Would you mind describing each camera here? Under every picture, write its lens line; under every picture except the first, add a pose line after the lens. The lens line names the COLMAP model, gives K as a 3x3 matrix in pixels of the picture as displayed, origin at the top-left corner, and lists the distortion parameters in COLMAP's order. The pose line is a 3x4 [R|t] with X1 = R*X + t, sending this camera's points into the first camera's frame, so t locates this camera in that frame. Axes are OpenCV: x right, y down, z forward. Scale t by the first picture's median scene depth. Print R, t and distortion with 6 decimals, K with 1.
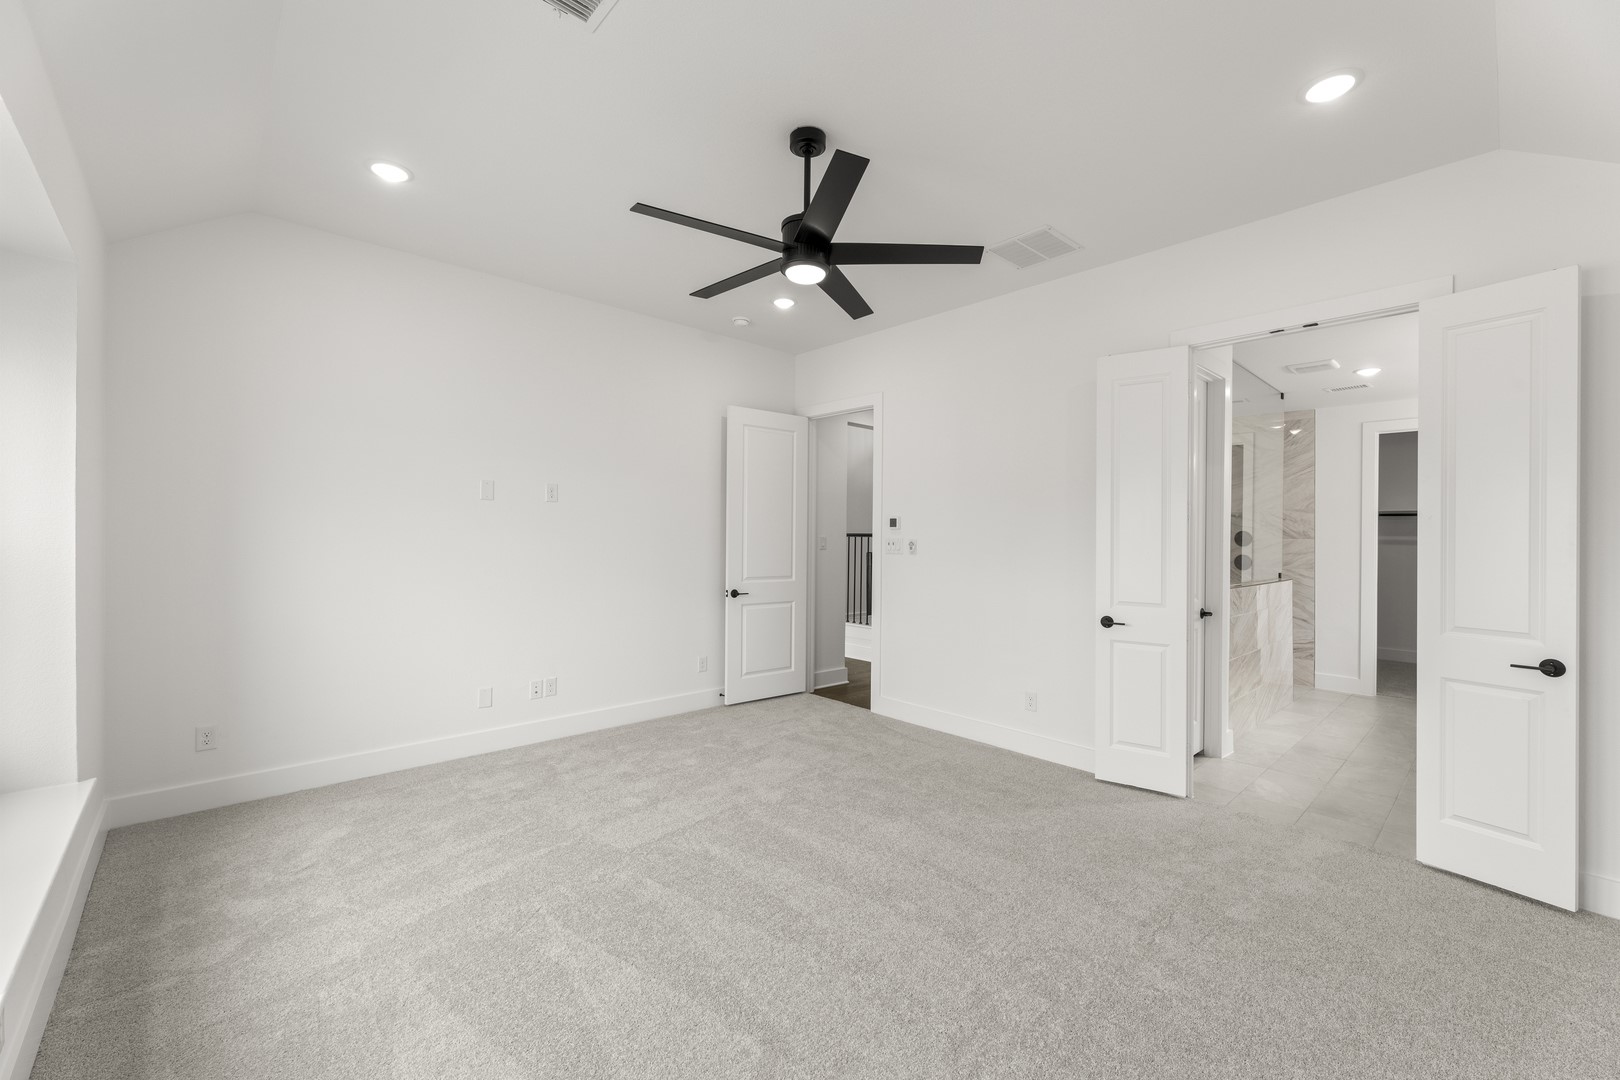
lens RADIAL K [[650.7, 0, 802.4], [0, 650.7, 542.8], [0, 0, 1]] dist [-0.001952, 0.000384]
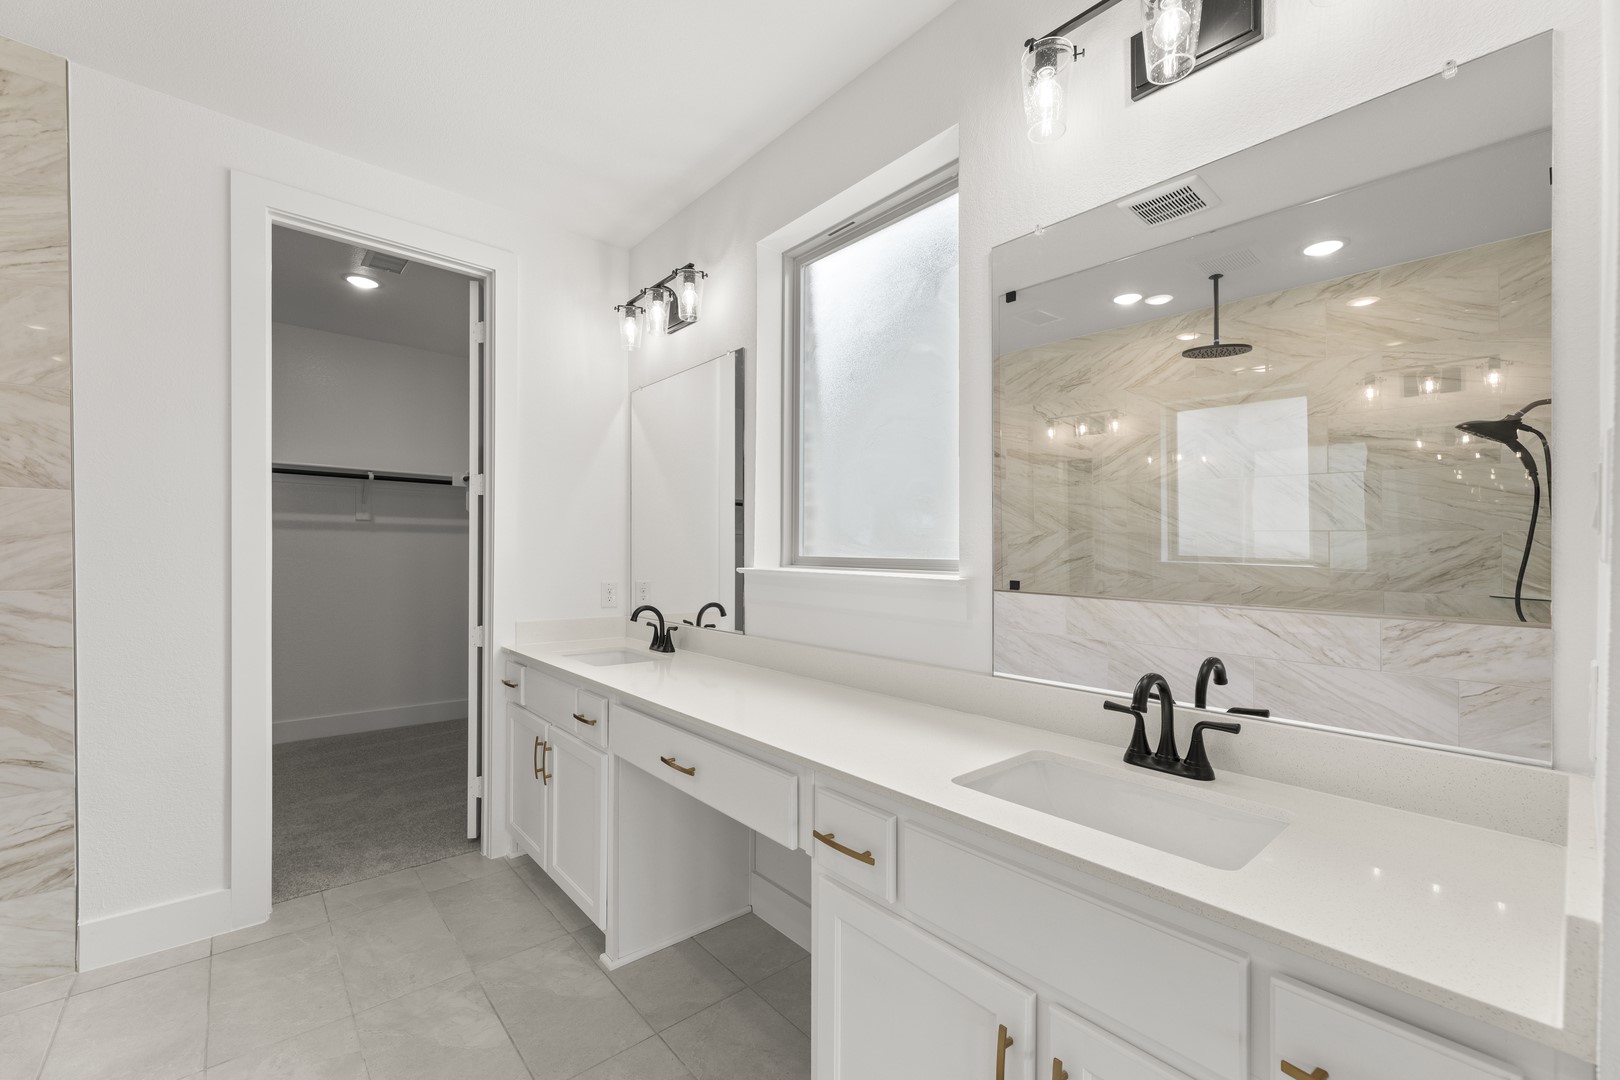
lens RADIAL K [[650.7, 0, 797.6], [0, 650.7, 542.0], [0, 0, 1]] dist [-0.001952, 0.000384]
pose [[0.165408, -0.004071, 0.986217, 0.539969], [0.010000, 0.999947, 0.002451, 0.021563], [-0.986174, 0.009456, 0.165440, 0.609457]]
